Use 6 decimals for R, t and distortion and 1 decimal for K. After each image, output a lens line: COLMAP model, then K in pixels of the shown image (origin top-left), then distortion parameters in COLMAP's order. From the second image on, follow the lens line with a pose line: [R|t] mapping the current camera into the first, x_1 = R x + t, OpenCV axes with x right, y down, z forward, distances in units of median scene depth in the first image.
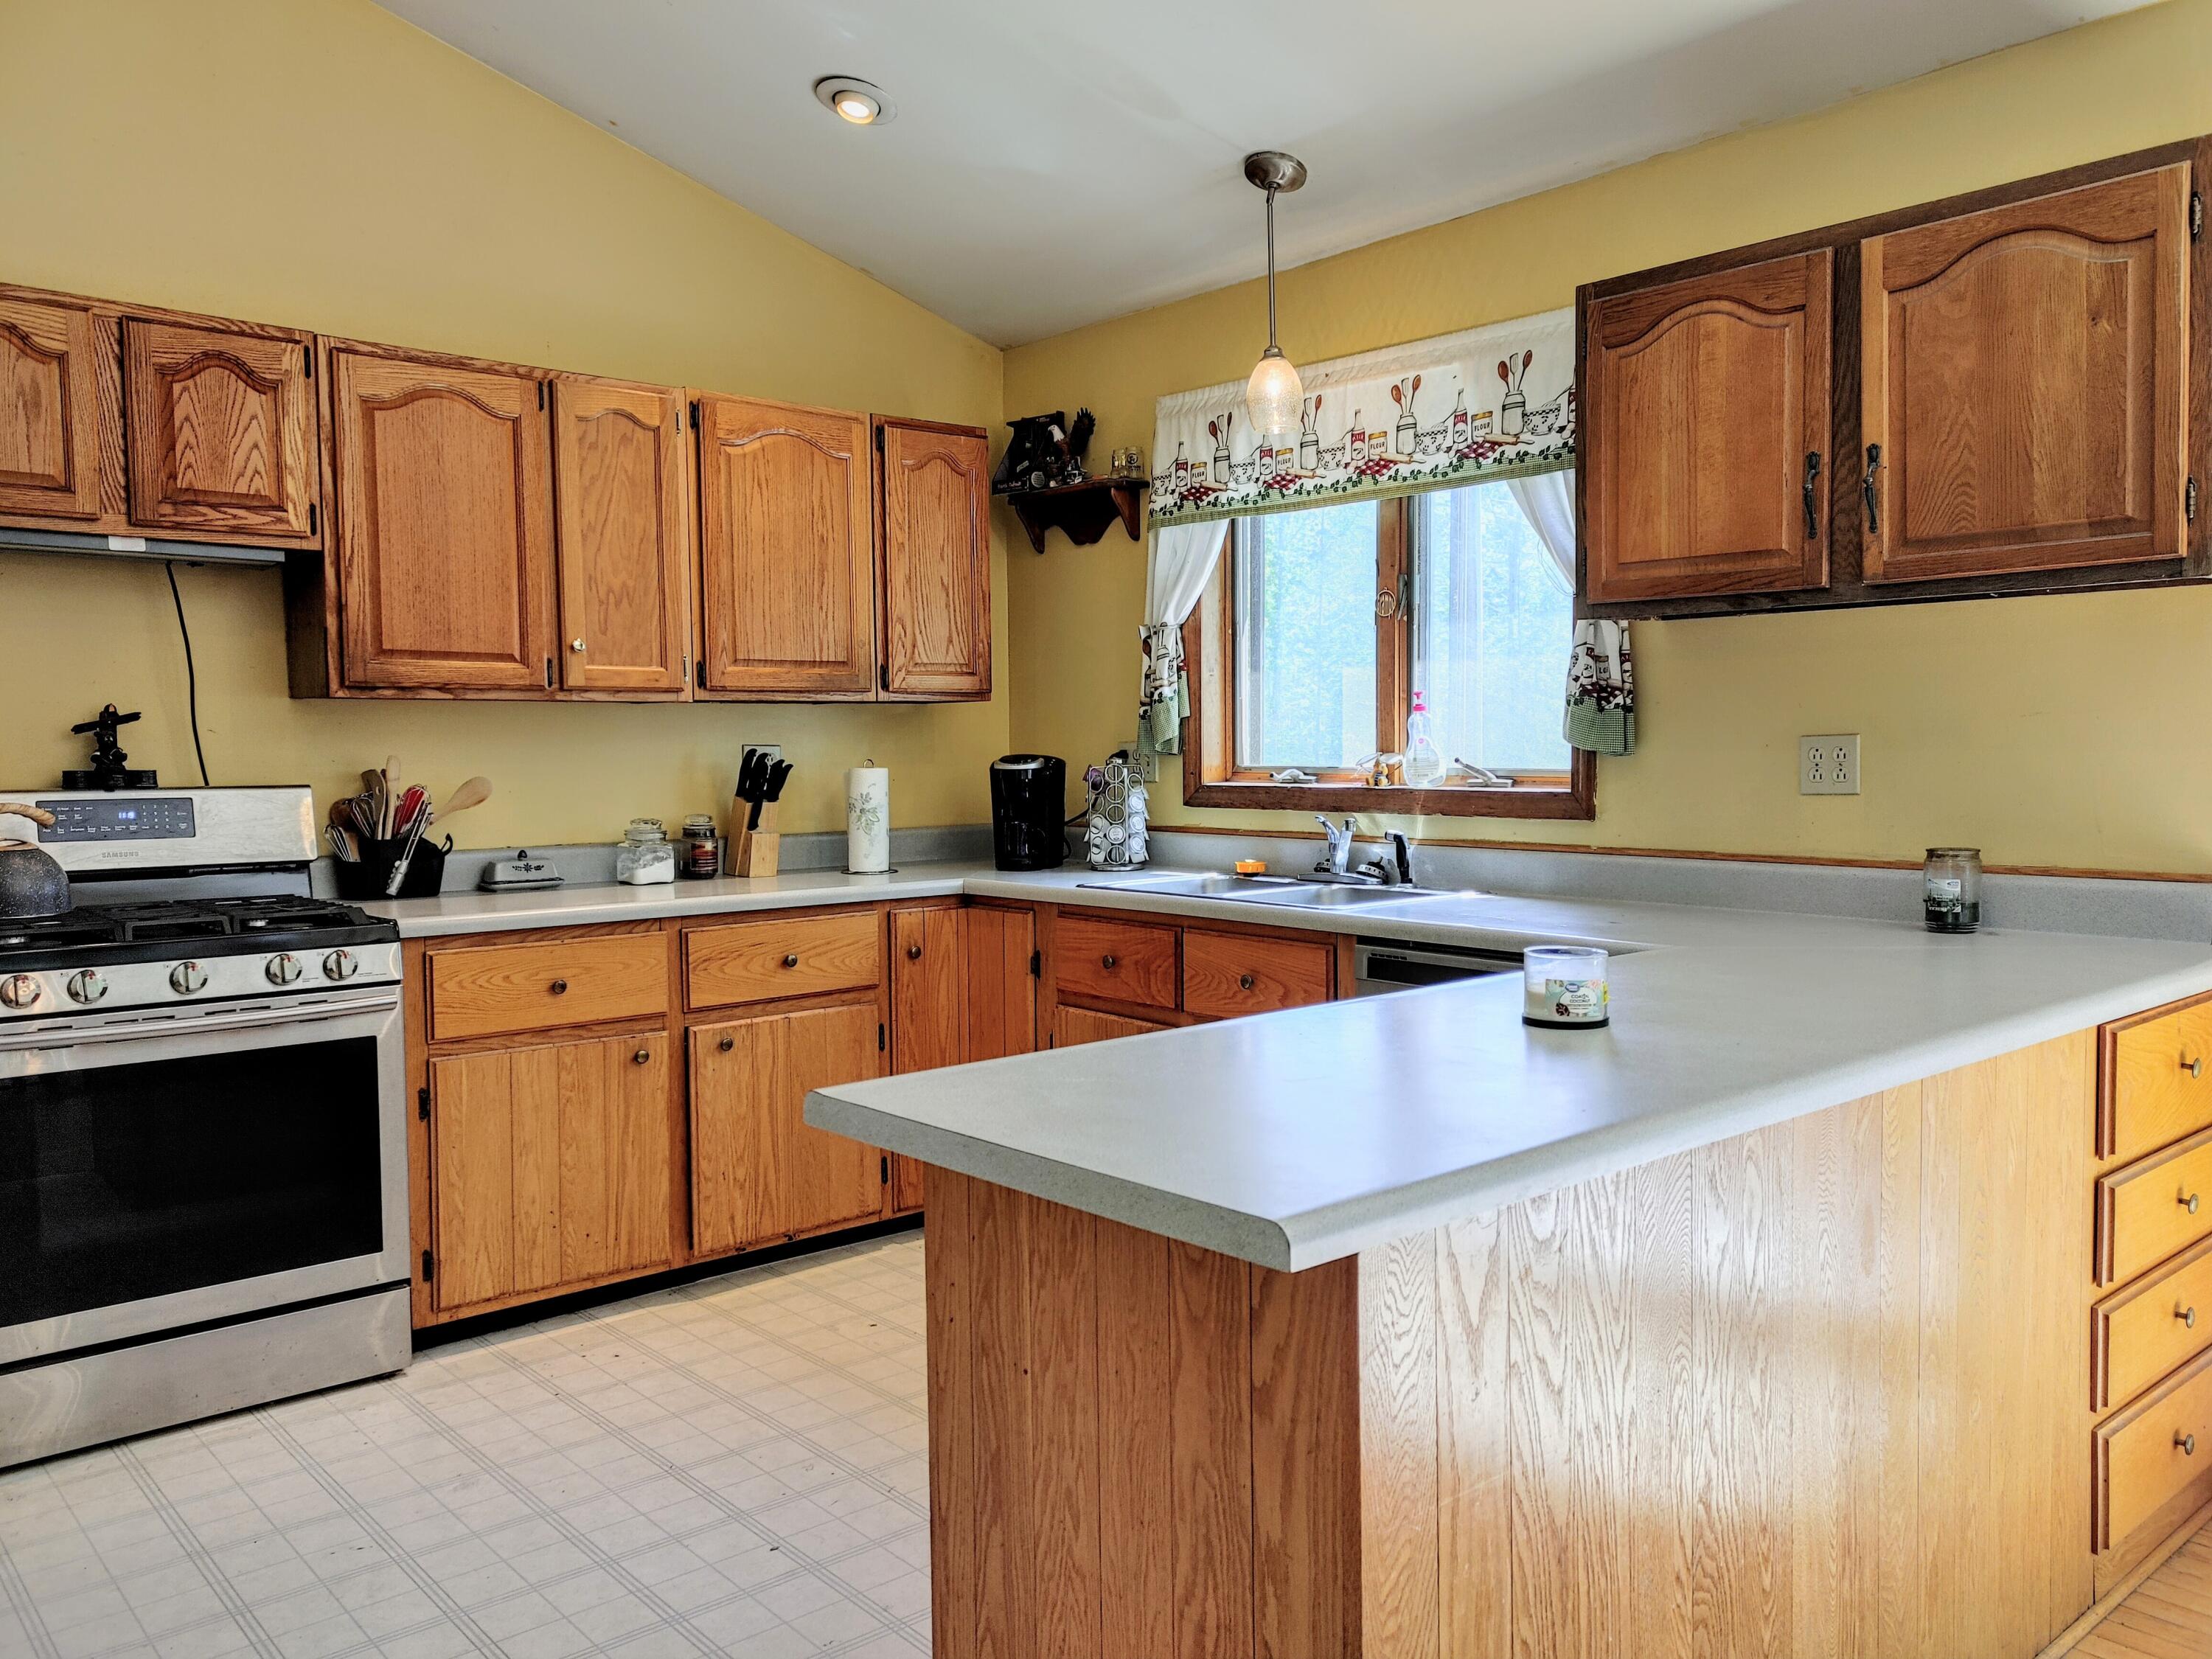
lens RADIAL K [[1703.8, 0, 1098.5], [0, 1703.8, 842.9], [0, 0, 1]] dist [0.016528, 0.008881]
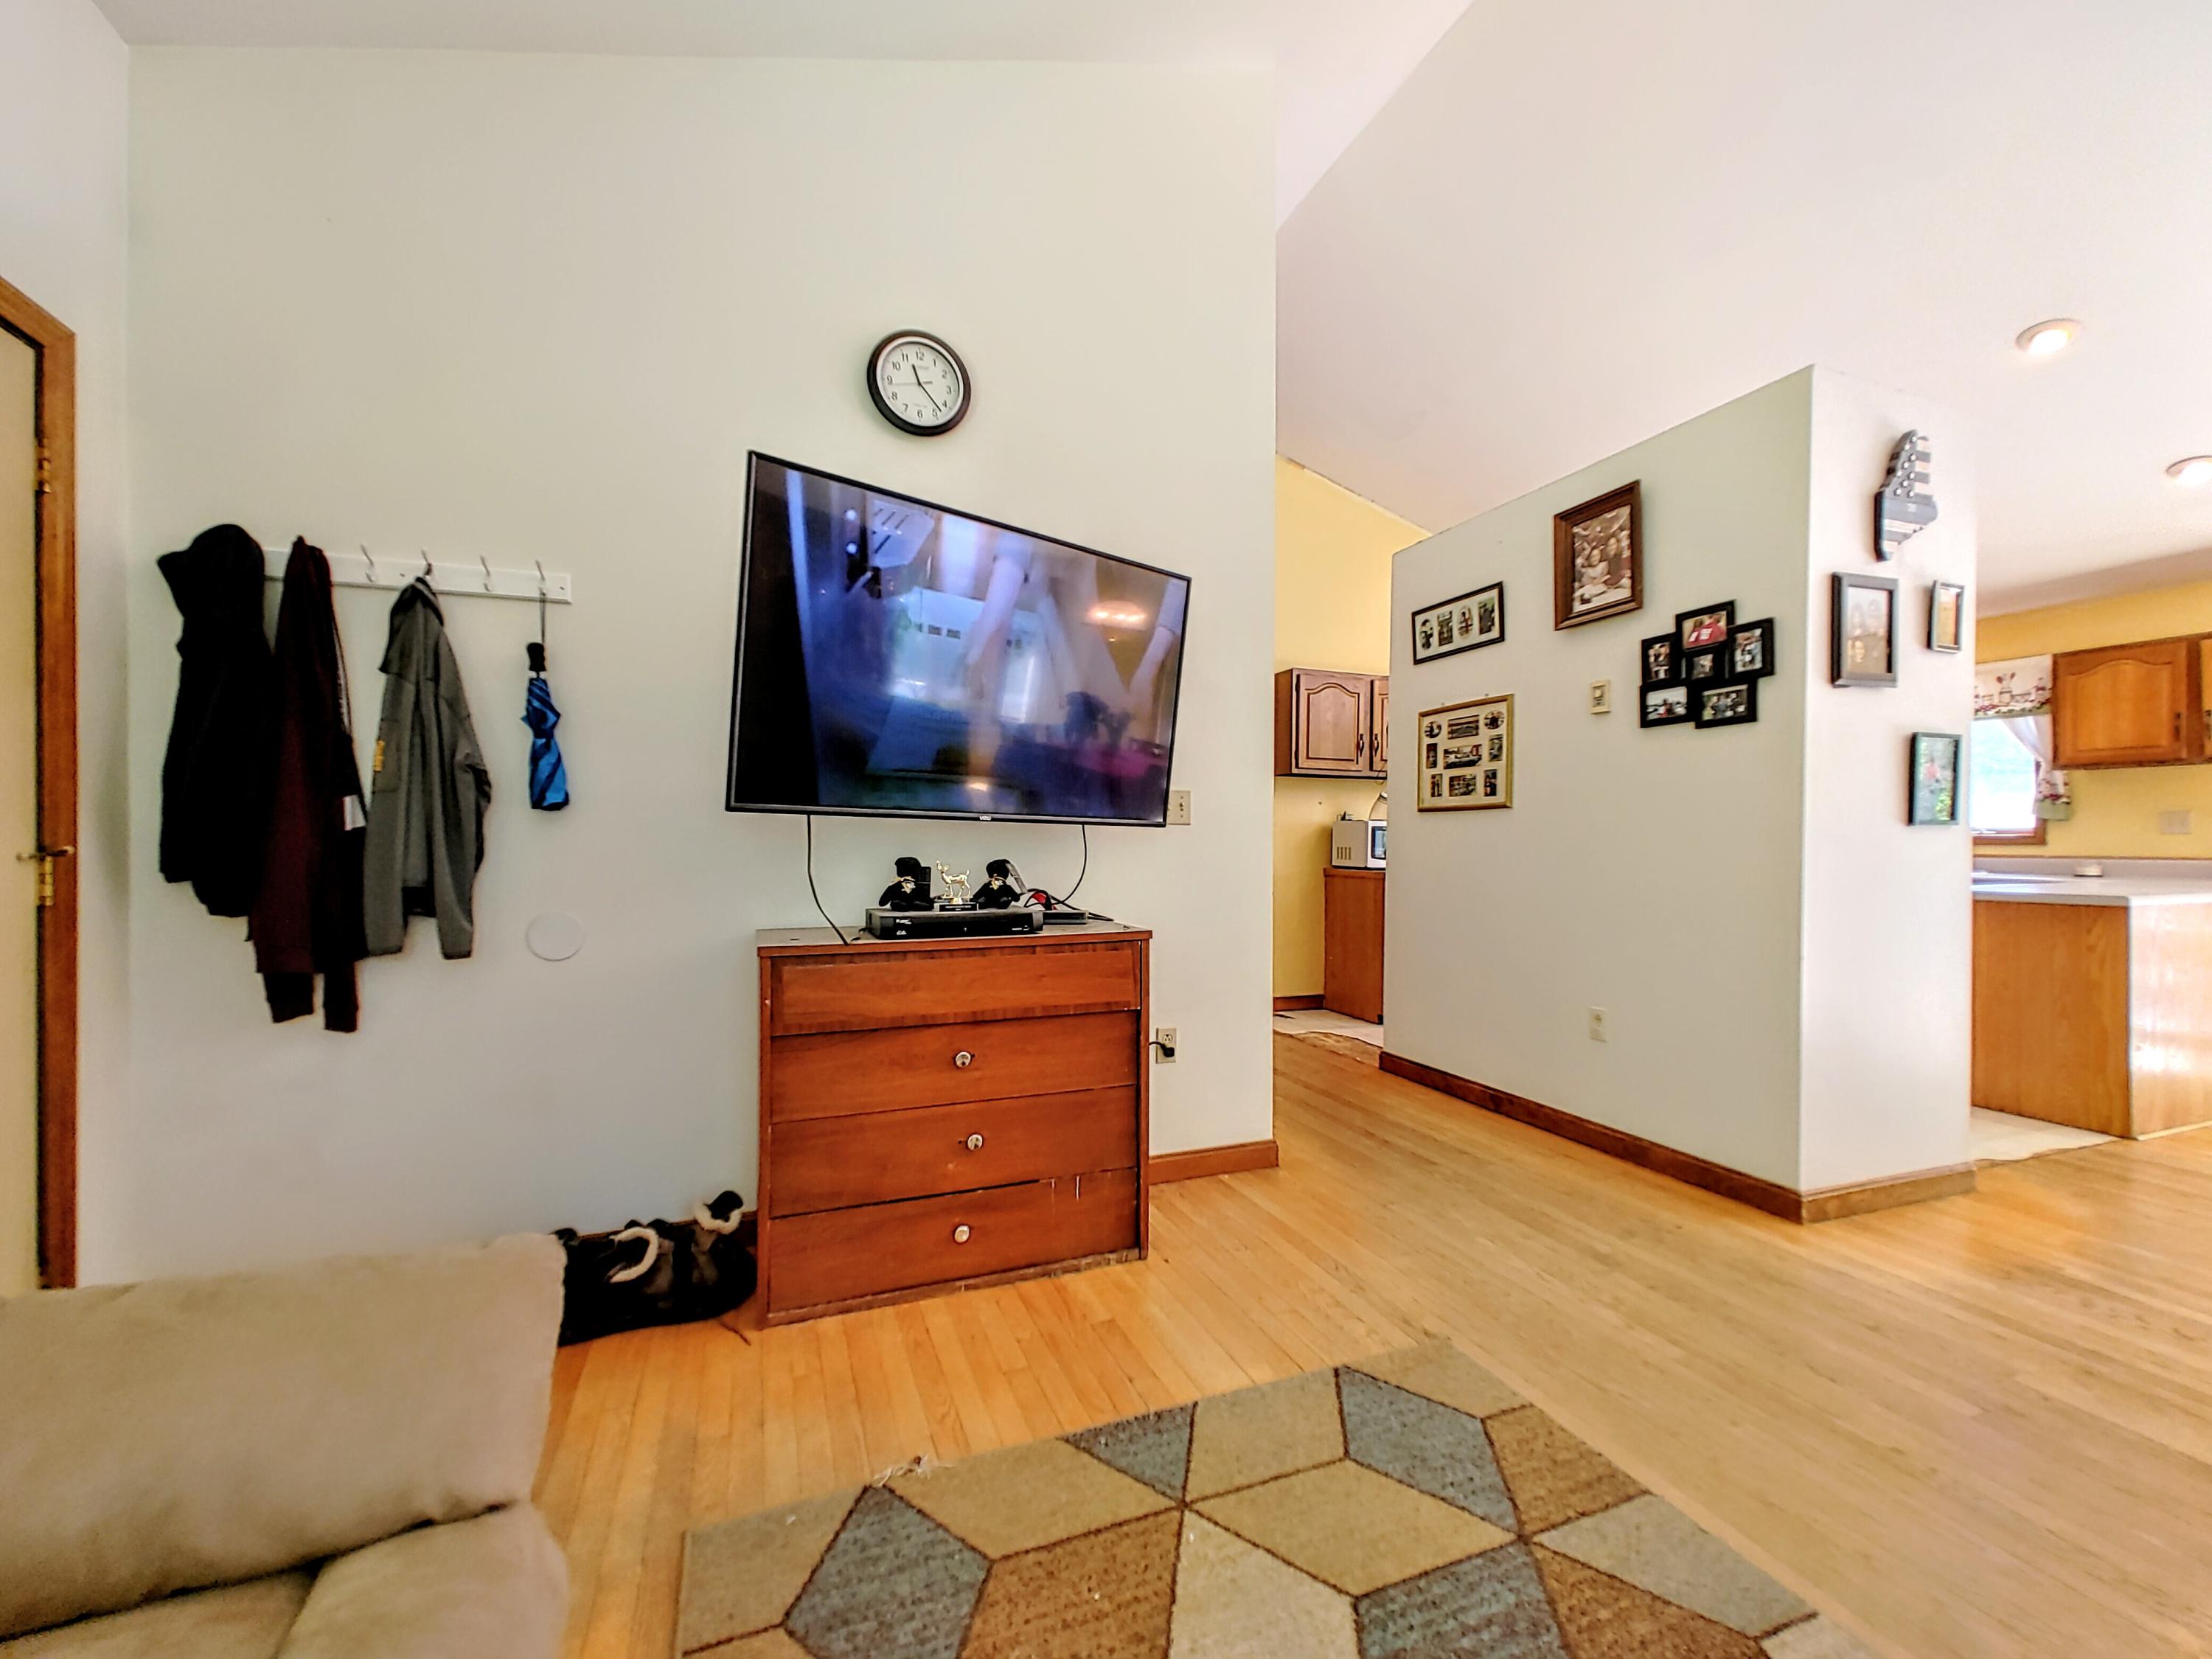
lens RADIAL K [[933.4, 0, 1116.1], [0, 933.4, 834.3], [0, 0, 1]] dist [0.010945, -0.000870]
pose [[0.945366, 0.012944, -0.325754, -0.625330], [-0.034798, 0.997510, -0.061349, 0.114164], [0.324149, 0.069333, 0.943462, -0.887820]]
